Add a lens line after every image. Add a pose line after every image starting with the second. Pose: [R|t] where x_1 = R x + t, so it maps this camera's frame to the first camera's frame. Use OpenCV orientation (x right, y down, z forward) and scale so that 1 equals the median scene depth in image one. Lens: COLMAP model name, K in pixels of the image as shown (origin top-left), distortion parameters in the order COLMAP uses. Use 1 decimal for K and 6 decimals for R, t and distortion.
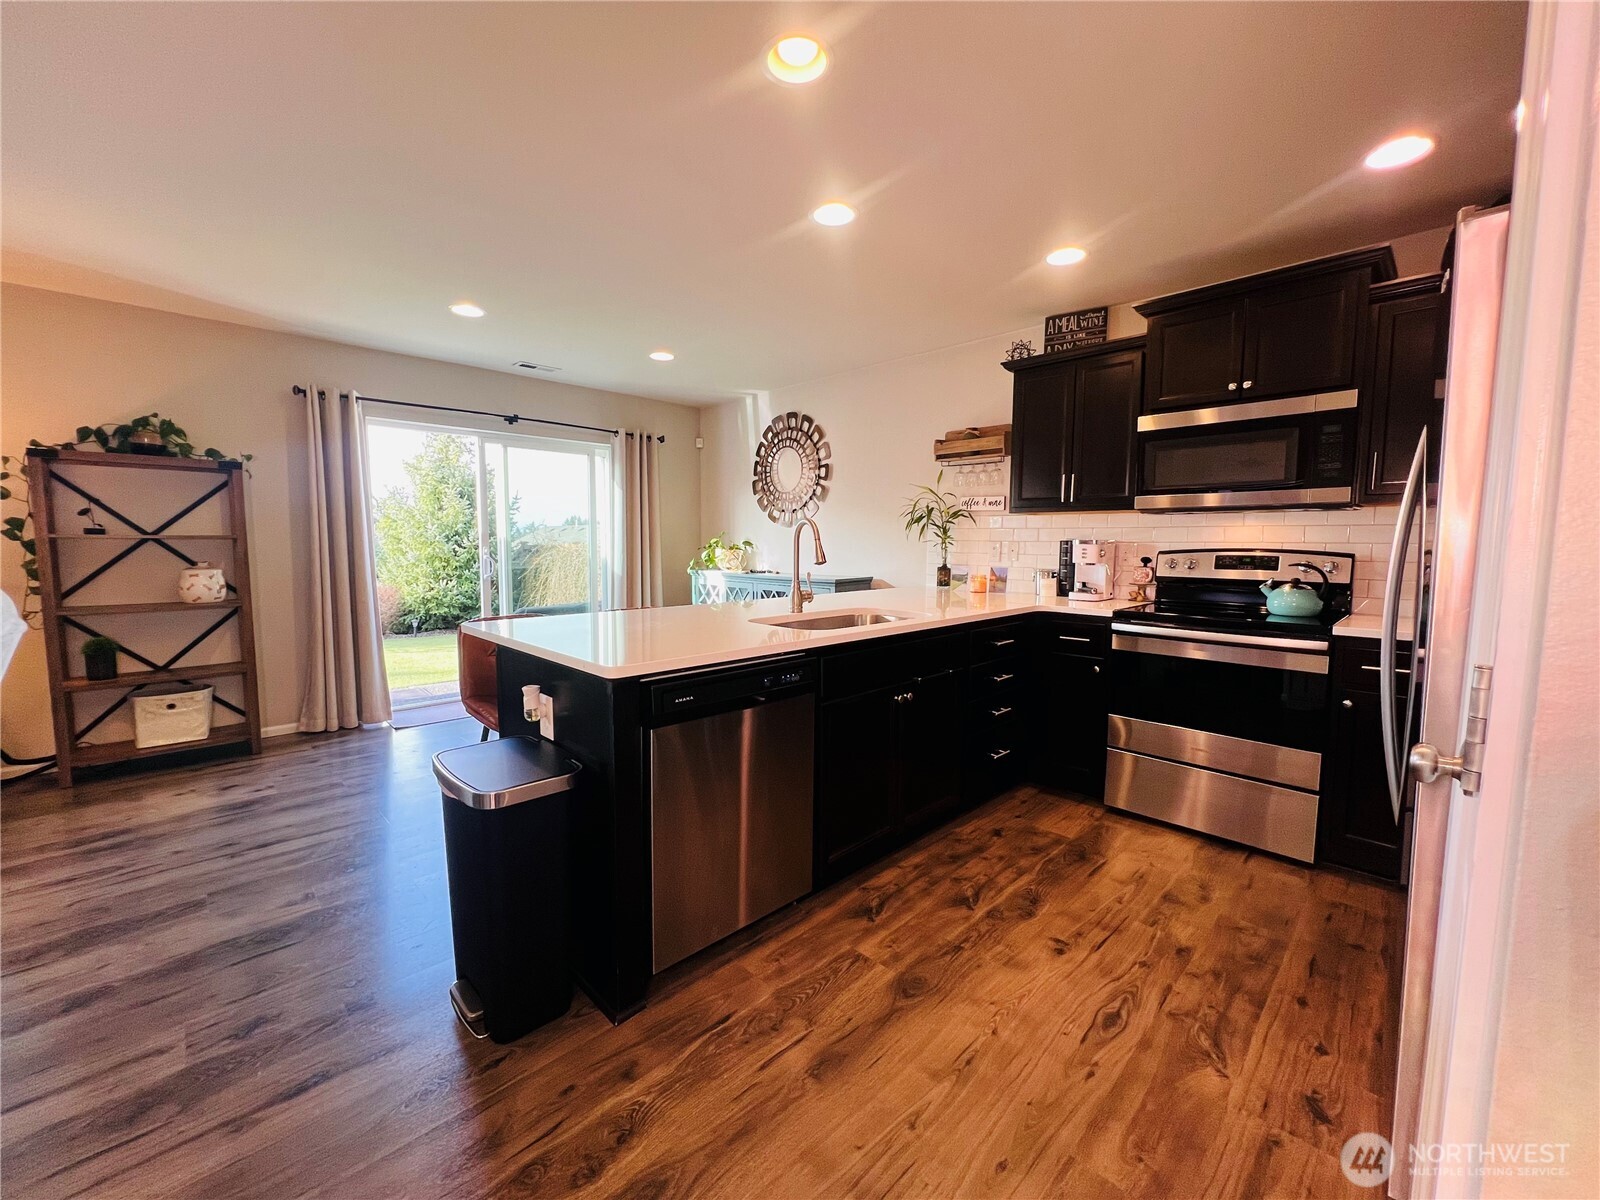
lens RADIAL K [[637.4, 0, 800.0], [0, 637.4, 600.0], [0, 0, 1]] dist [-0.005568, 0.000399]
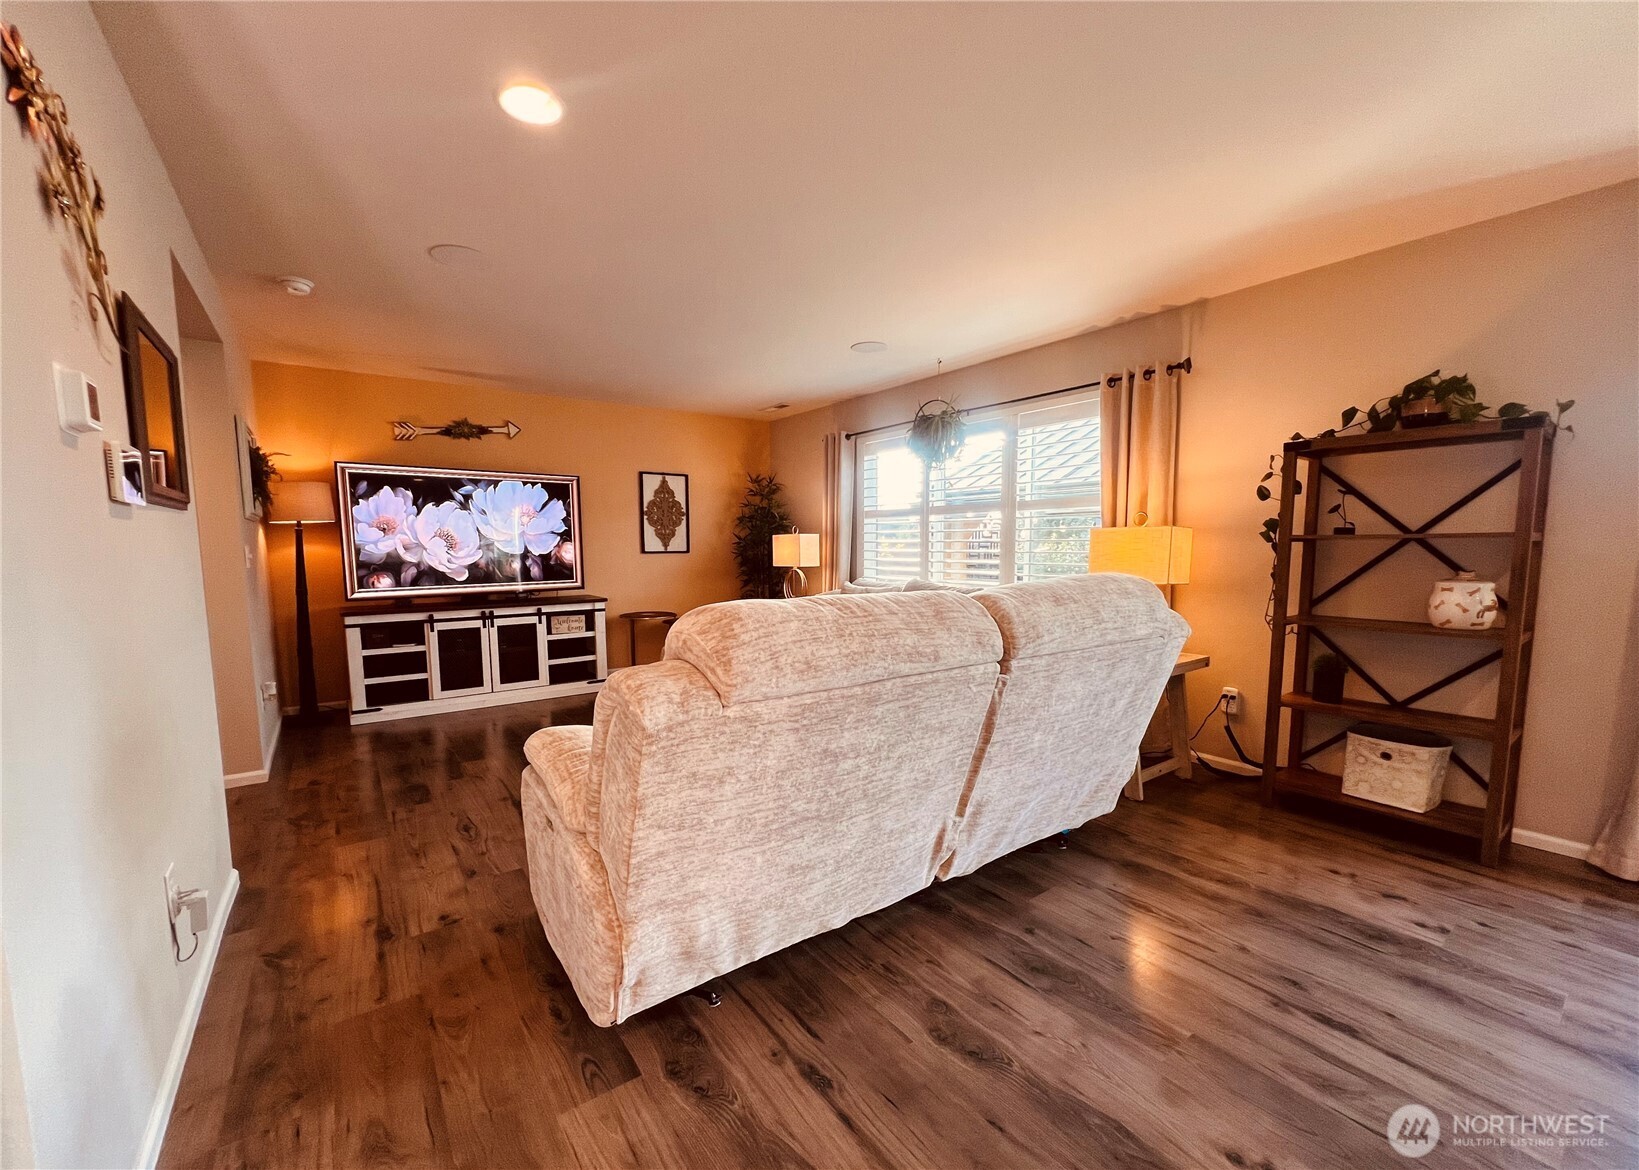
lens RADIAL K [[659.1, 0, 816.7], [0, 659.1, 611.3], [0, 0, 1]] dist [0.001816, 0.000266]
pose [[-0.141174, 0.096867, -0.985234, -0.112708], [-0.083748, 0.990465, 0.109382, -0.035092], [0.986436, 0.097954, -0.131716, 0.385494]]
